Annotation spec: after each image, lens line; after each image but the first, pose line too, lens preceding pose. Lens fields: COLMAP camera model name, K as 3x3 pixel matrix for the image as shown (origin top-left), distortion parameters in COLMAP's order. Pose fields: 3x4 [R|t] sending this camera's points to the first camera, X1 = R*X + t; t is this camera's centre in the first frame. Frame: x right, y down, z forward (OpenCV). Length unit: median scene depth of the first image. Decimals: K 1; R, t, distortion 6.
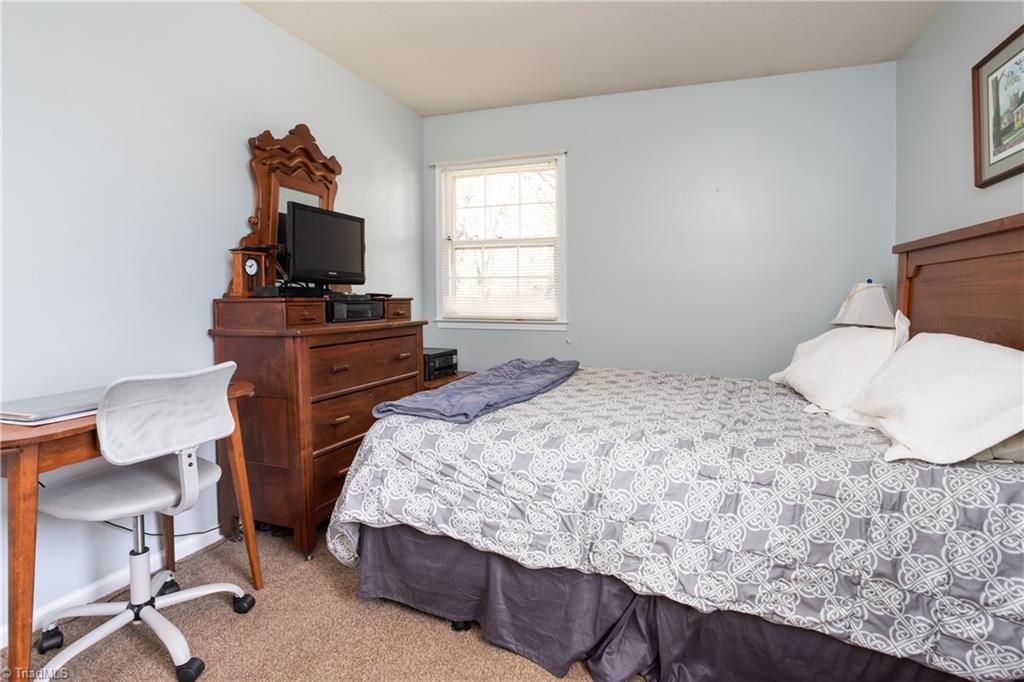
lens RADIAL K [[513.4, 0, 514.0], [0, 513.4, 302.4], [0, 0, 1]] dist [-0.042624, 0.022484]
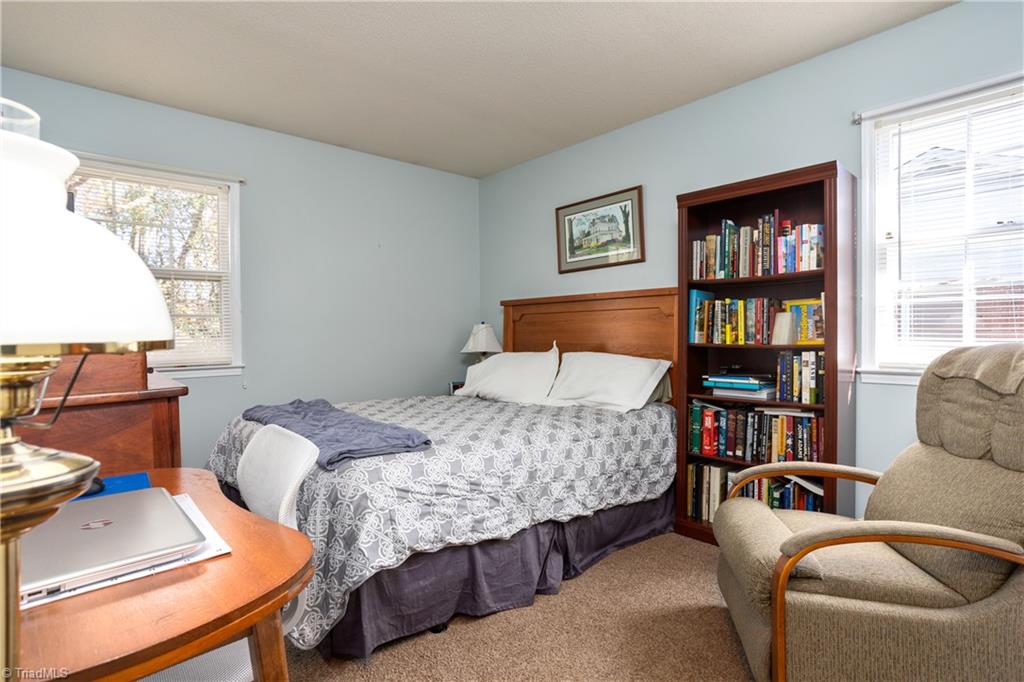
lens RADIAL K [[507.6, 0, 513.9], [0, 507.6, 331.3], [0, 0, 1]] dist [-0.038410, 0.000746]
pose [[0.493809, -0.007215, 0.869541, -1.083507], [0.024295, 0.999690, -0.005502, -0.013266], [-0.869231, 0.023842, 0.493831, 0.314630]]
